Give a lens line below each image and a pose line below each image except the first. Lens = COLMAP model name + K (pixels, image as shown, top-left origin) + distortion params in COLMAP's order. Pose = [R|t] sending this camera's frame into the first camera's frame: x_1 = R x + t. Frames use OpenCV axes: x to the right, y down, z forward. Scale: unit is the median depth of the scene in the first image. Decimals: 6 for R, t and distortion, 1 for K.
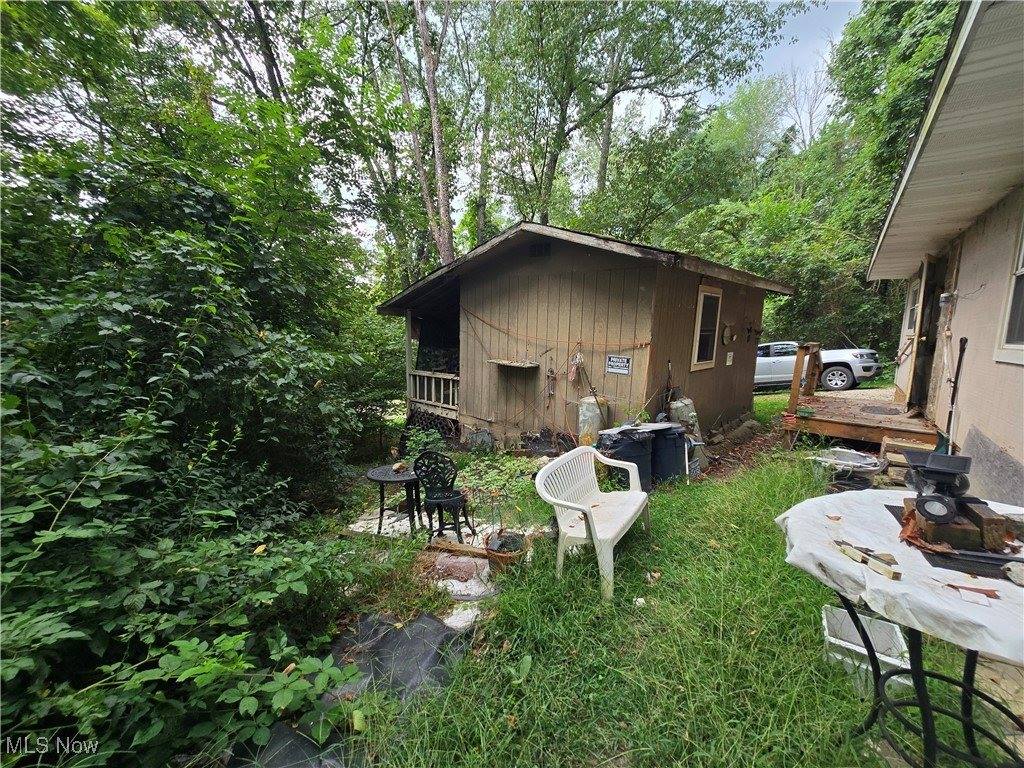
lens RADIAL K [[418.6, 0, 506.6], [0, 418.6, 389.9], [0, 0, 1]] dist [-0.002353, 0.000990]
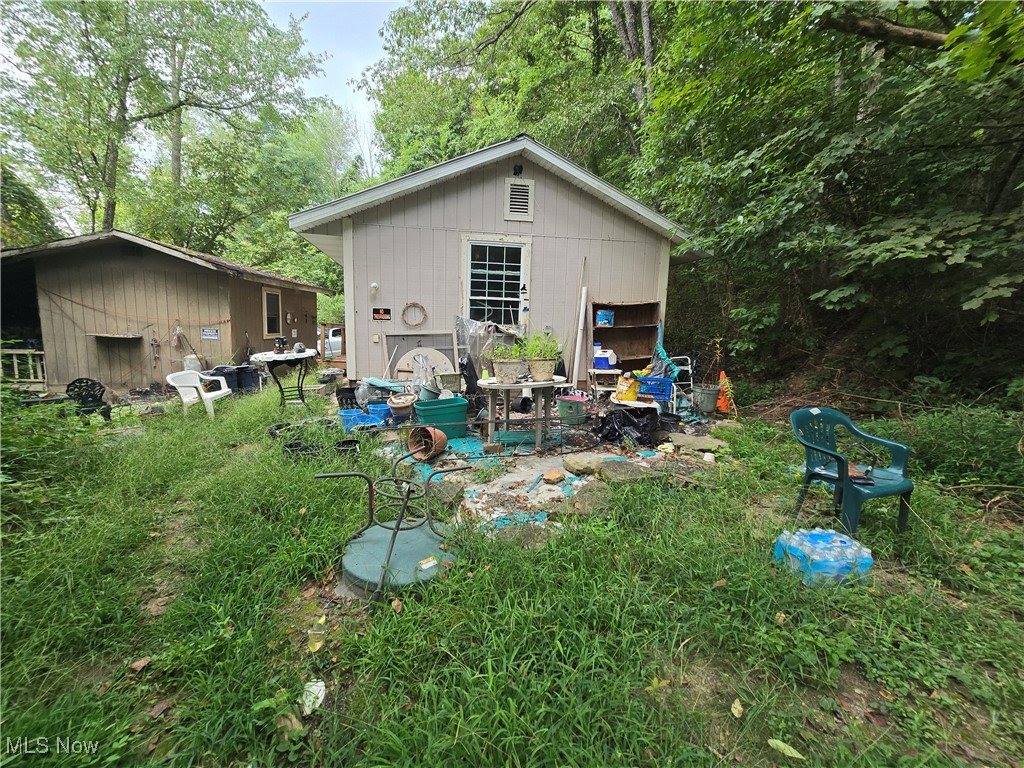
lens RADIAL K [[418.6, 0, 506.6], [0, 418.6, 389.9], [0, 0, 1]] dist [-0.002353, 0.000990]
pose [[0.655584, -0.103421, 0.748006, -0.167597], [0.086230, 0.994350, 0.061906, 0.122696], [-0.750182, 0.023916, 0.660798, -0.725605]]
